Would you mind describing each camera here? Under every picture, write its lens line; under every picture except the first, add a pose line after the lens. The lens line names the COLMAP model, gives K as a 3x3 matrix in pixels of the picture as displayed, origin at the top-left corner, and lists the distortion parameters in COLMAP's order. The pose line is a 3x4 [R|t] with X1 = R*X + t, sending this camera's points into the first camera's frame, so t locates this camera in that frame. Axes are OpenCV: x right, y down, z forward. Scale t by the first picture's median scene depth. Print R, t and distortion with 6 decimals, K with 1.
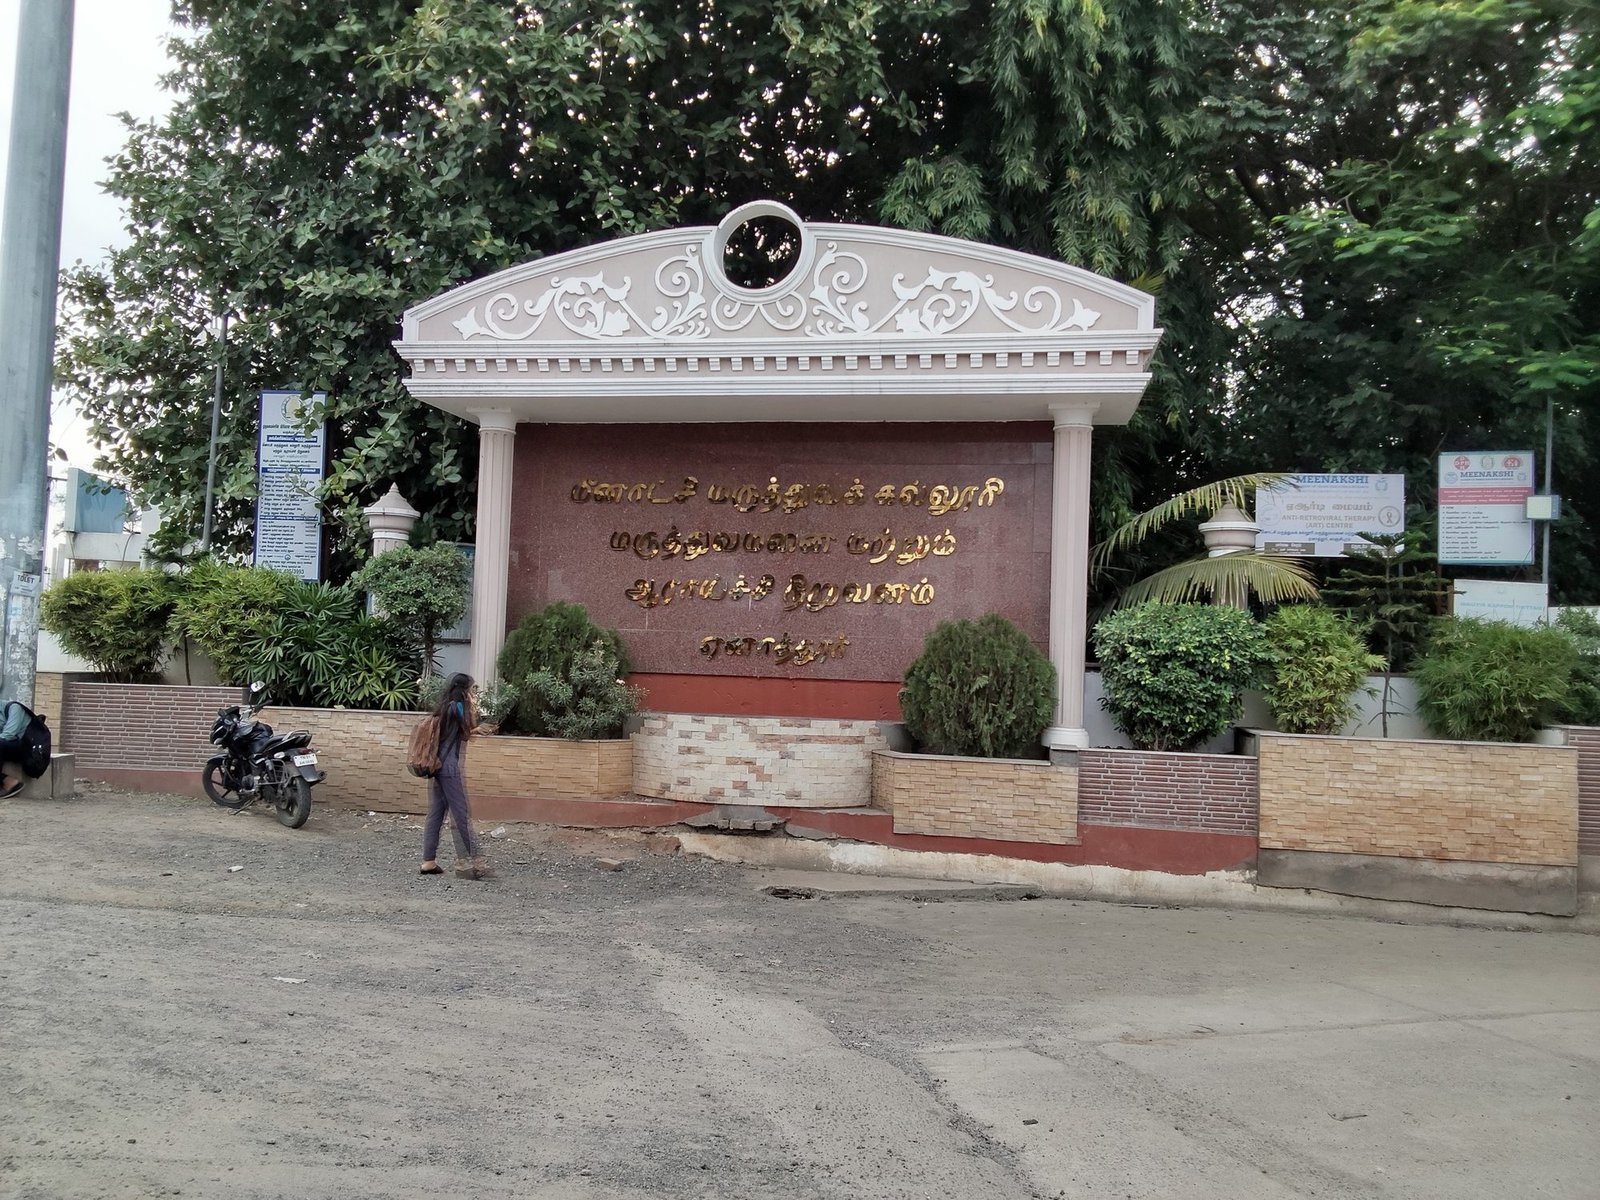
lens RADIAL K [[1223.1, 0, 800.0], [0, 1223.1, 600.0], [0, 0, 1]] dist [0.089134, -0.162259]
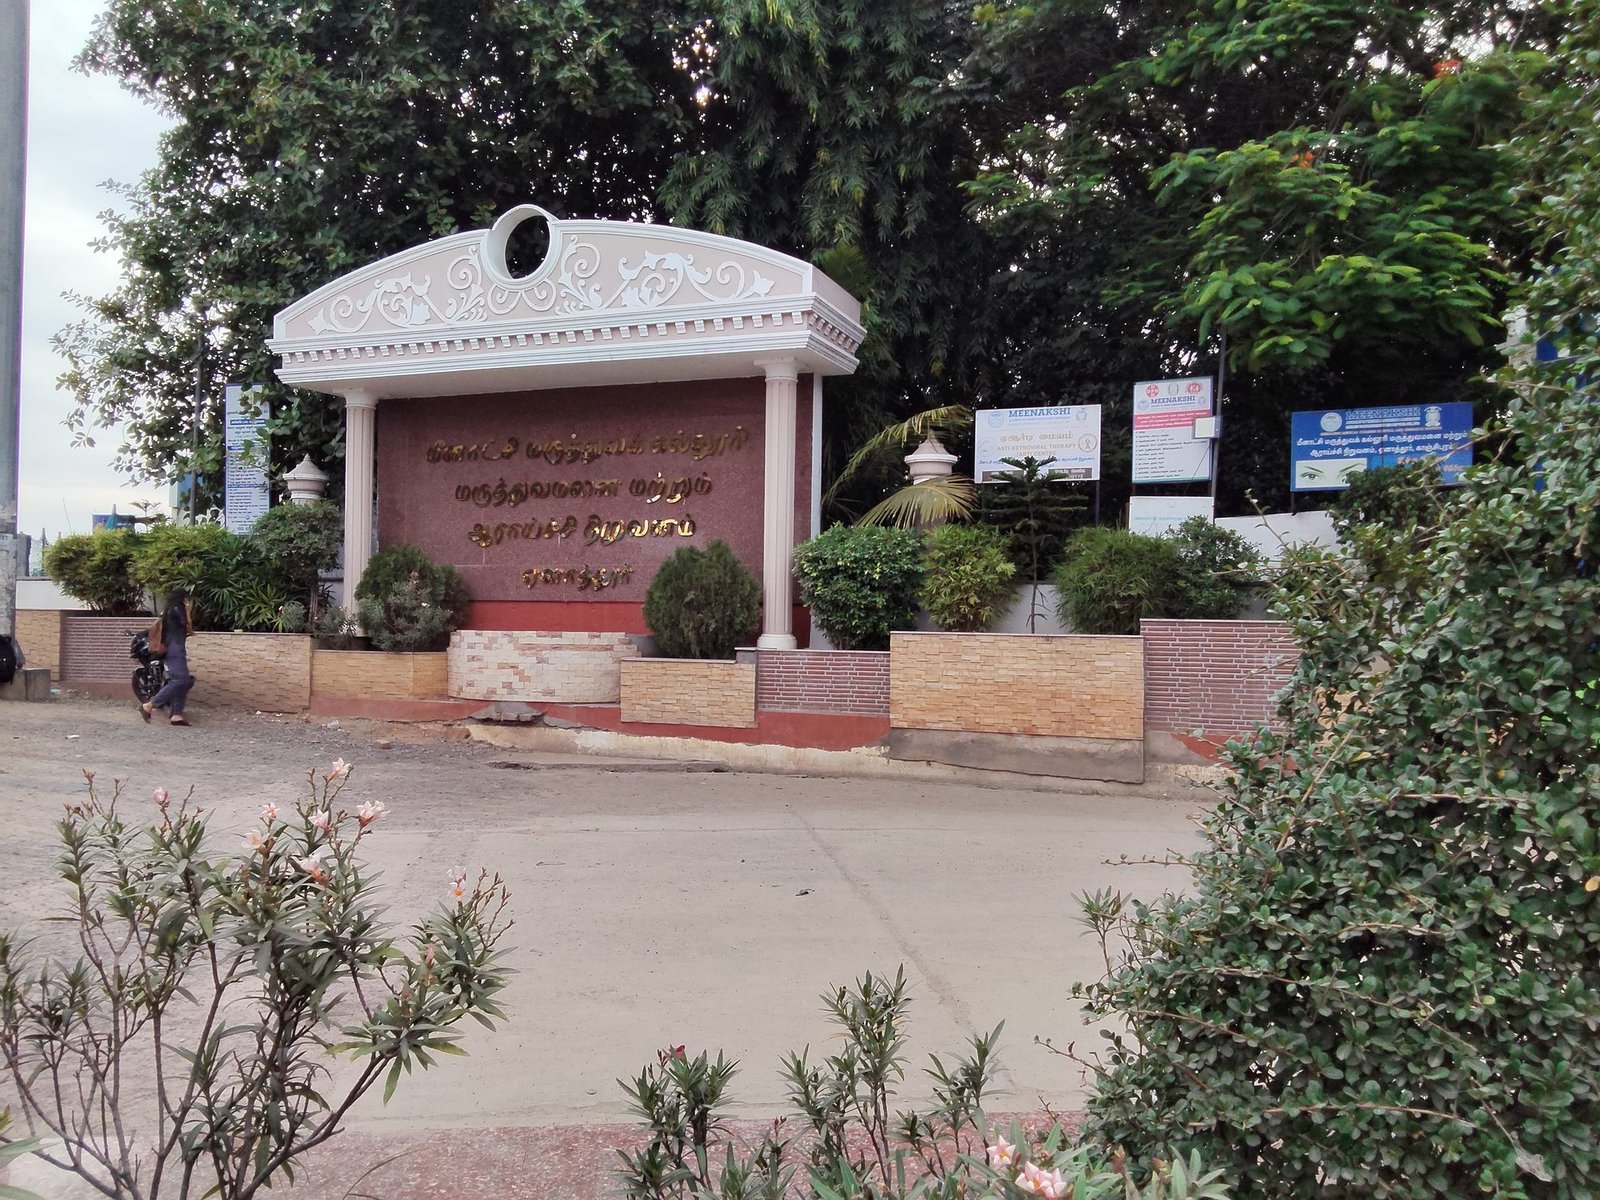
lens RADIAL K [[1223.1, 0, 800.0], [0, 1223.1, 600.0], [0, 0, 1]] dist [0.089134, -0.162259]
pose [[0.982032, -0.023904, -0.187194, 0.463612], [0.029568, 0.999184, 0.027525, 0.039060], [0.186383, -0.032565, 0.981937, -0.155141]]
